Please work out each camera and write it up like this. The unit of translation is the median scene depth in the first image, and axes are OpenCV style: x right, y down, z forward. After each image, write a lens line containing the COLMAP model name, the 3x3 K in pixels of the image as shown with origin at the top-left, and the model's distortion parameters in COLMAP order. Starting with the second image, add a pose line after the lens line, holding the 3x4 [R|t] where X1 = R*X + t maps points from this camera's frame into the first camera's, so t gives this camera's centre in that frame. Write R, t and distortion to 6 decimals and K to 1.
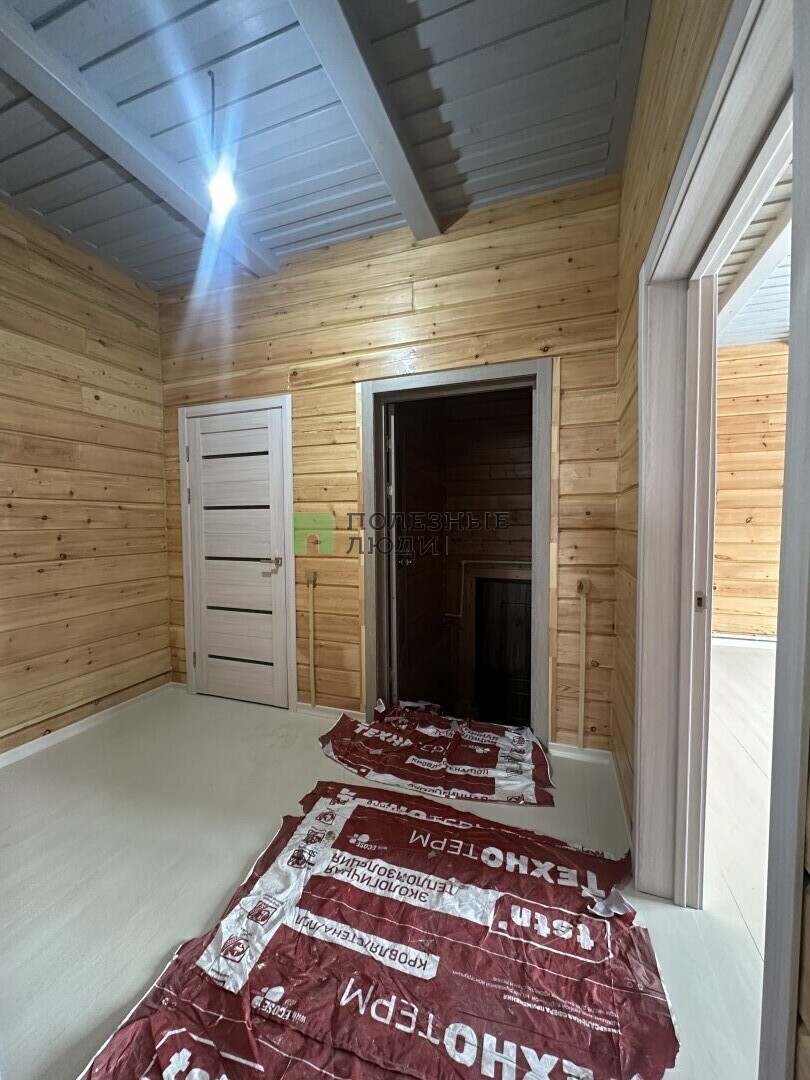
lens RADIAL K [[434.2, 0, 403.2], [0, 434.2, 539.7], [0, 0, 1]] dist [0.002382, -0.000017]
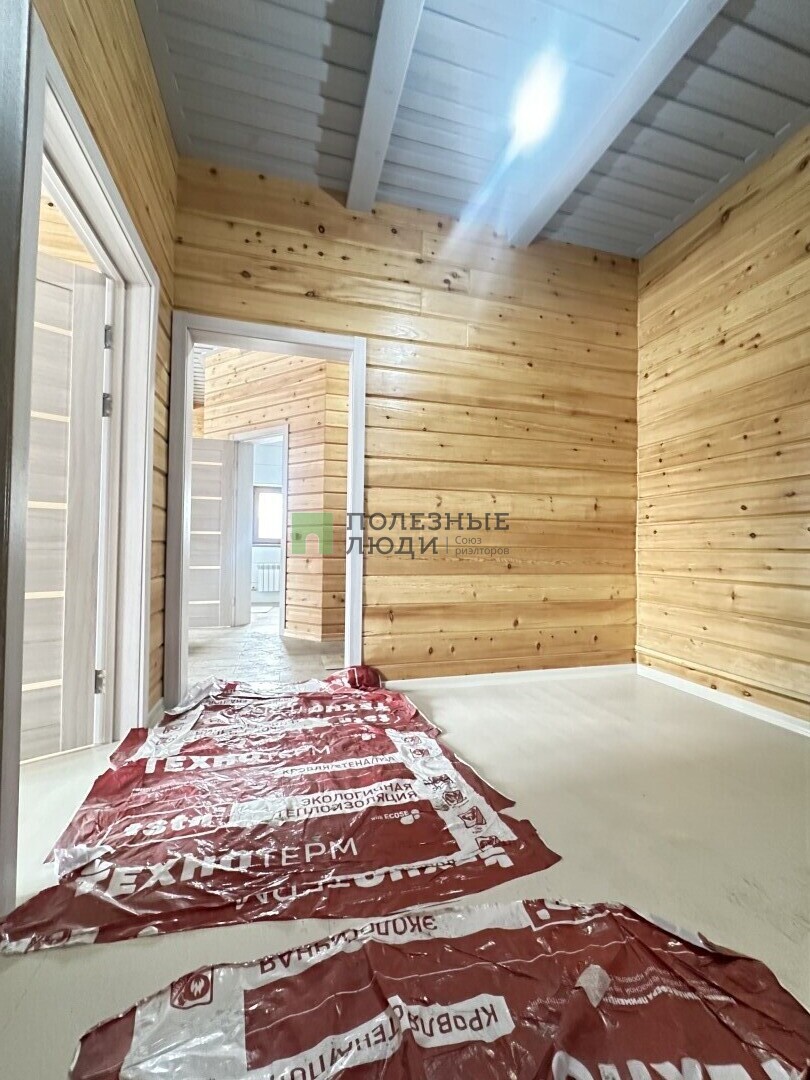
lens RADIAL K [[434.2, 0, 403.5], [0, 434.2, 535.5], [0, 0, 1]] dist [0.002382, -0.000017]
pose [[-0.814825, -0.019491, -0.579379, 0.394384], [-0.042100, 0.998785, 0.025607, 0.161246], [0.578176, 0.045257, -0.814656, 1.674851]]
